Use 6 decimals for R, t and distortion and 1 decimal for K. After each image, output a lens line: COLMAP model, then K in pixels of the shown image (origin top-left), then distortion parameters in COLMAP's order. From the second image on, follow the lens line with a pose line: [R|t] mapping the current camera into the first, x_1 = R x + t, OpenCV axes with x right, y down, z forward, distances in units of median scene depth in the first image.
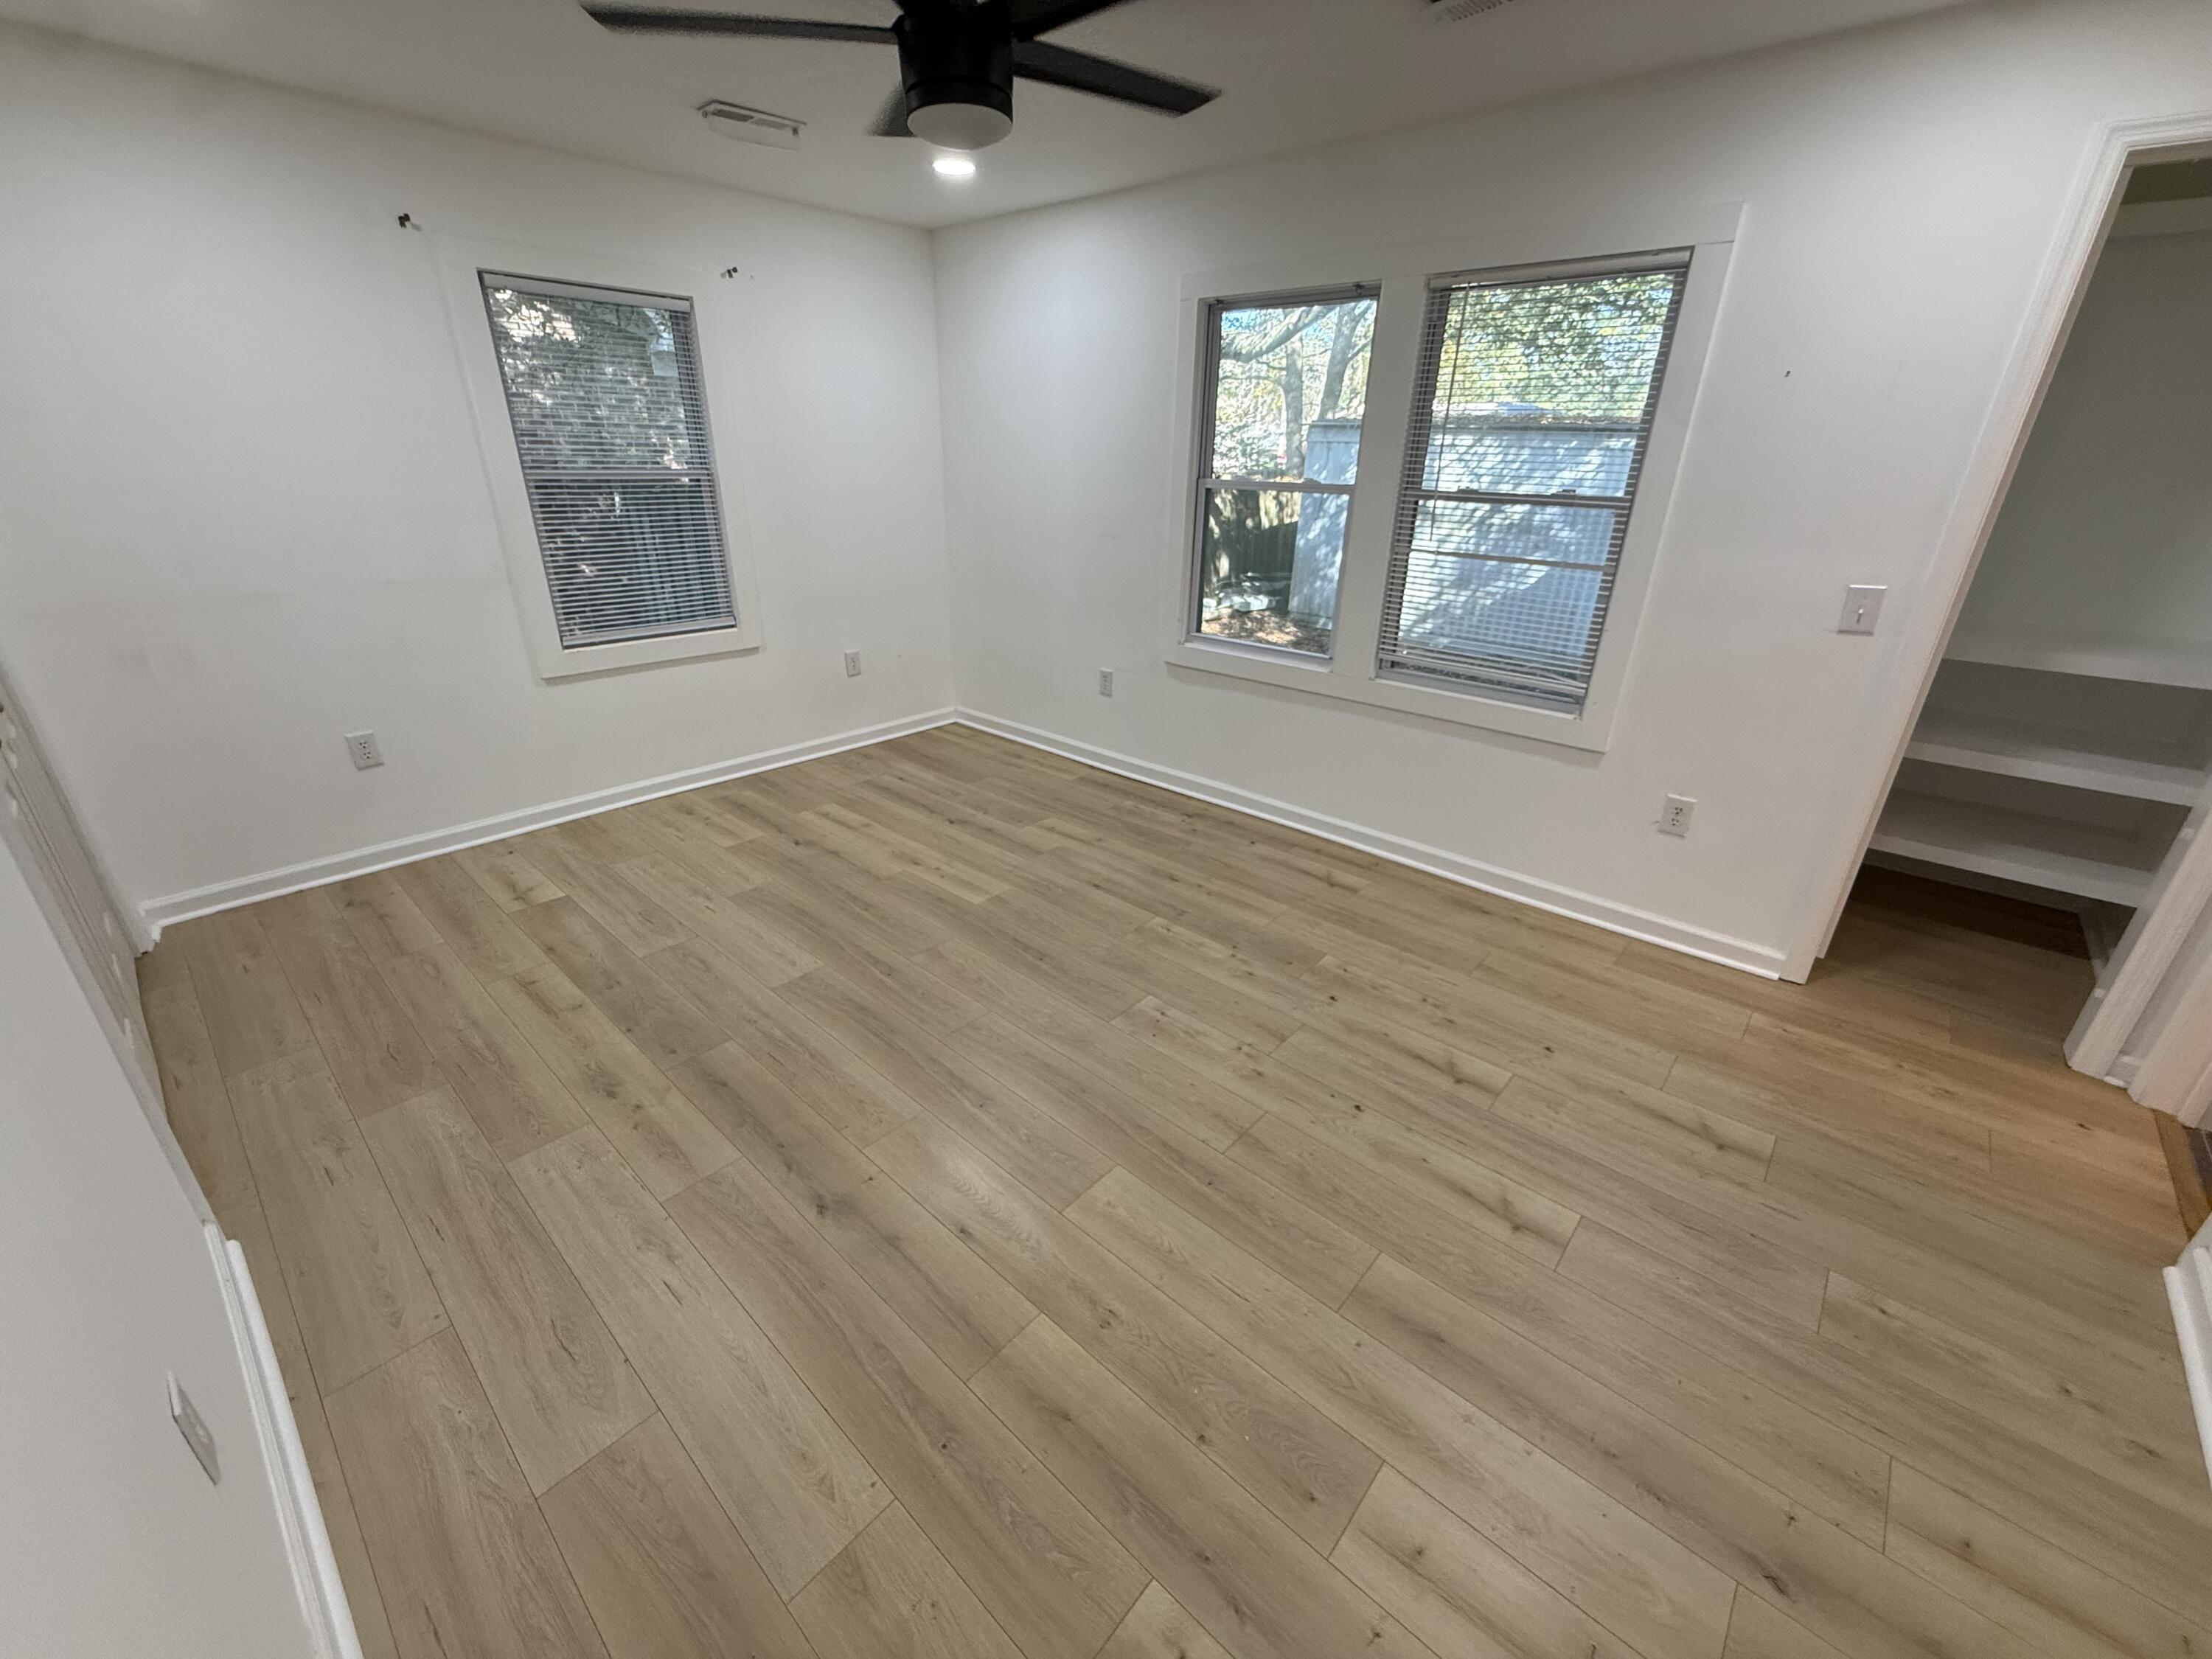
lens RADIAL K [[882.4, 0, 1098.3], [0, 882.4, 830.6], [0, 0, 1]] dist [0.000220, -0.000069]
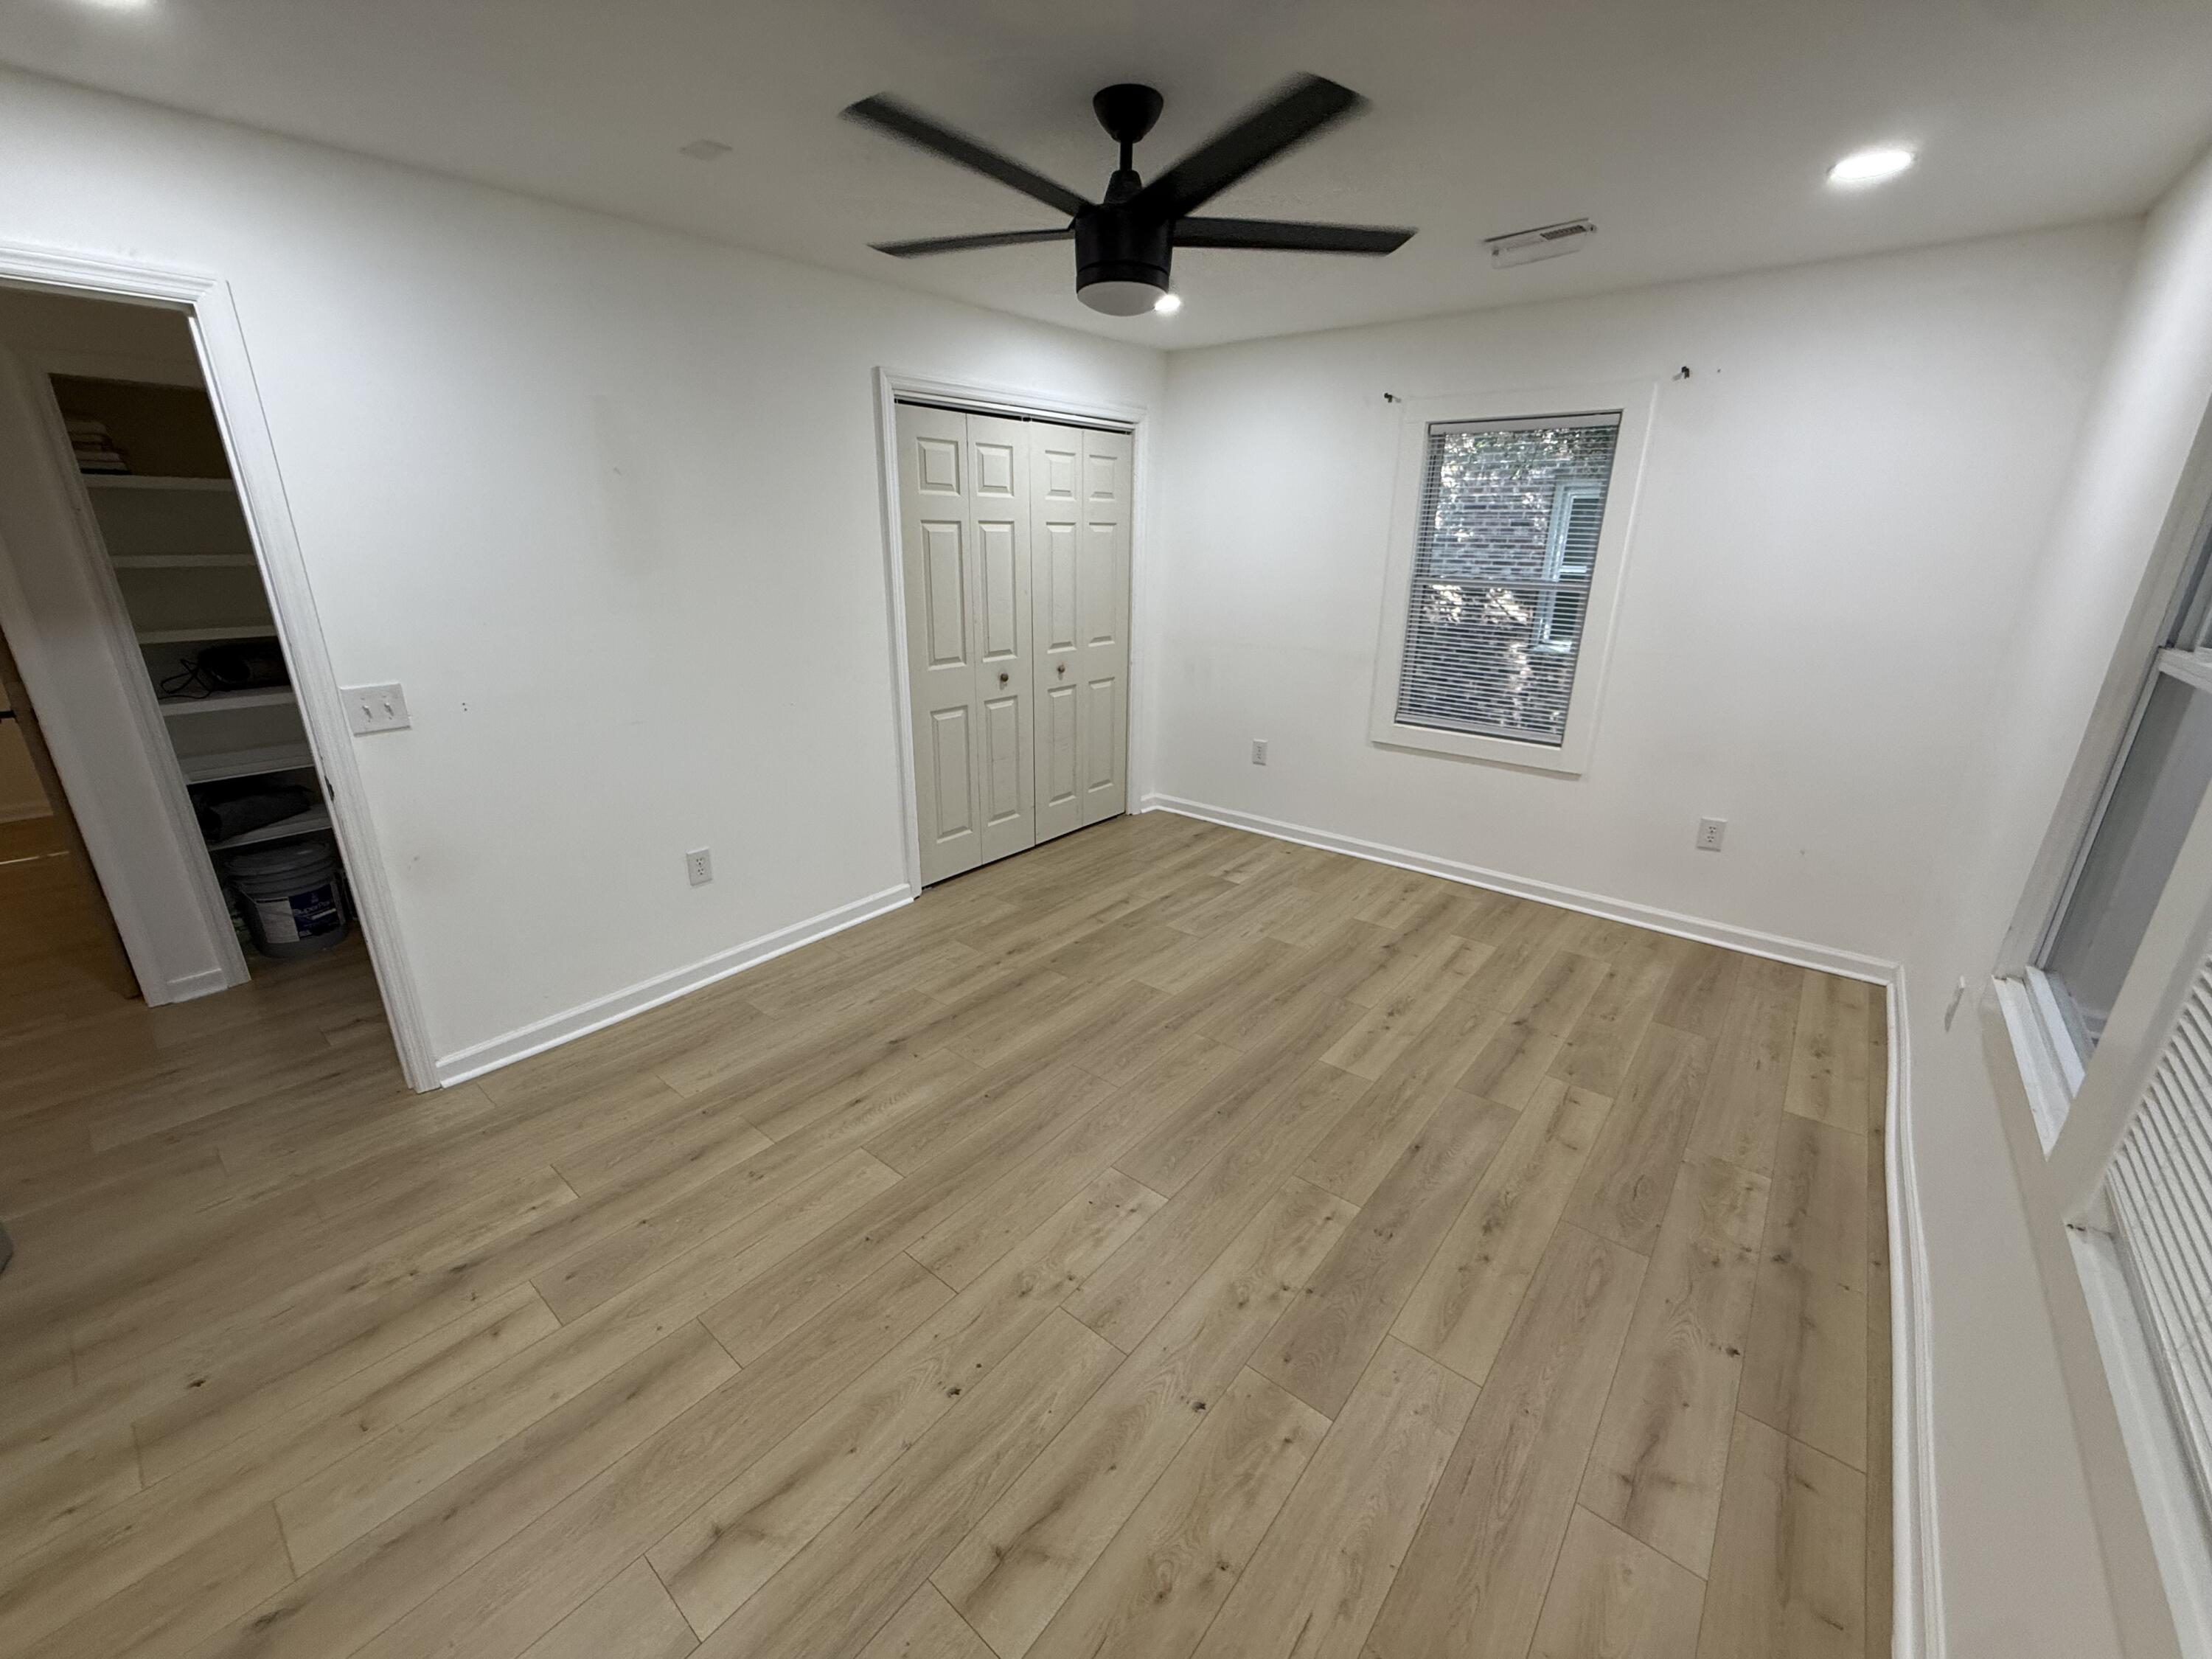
lens RADIAL K [[882.4, 0, 1098.3], [0, 882.4, 830.6], [0, 0, 1]] dist [0.000220, -0.000069]
pose [[0.039758, 0.306719, -0.950969, 0.641607], [-0.404914, 0.875022, 0.265295, -0.270397], [0.913490, 0.374513, 0.158984, 0.585961]]
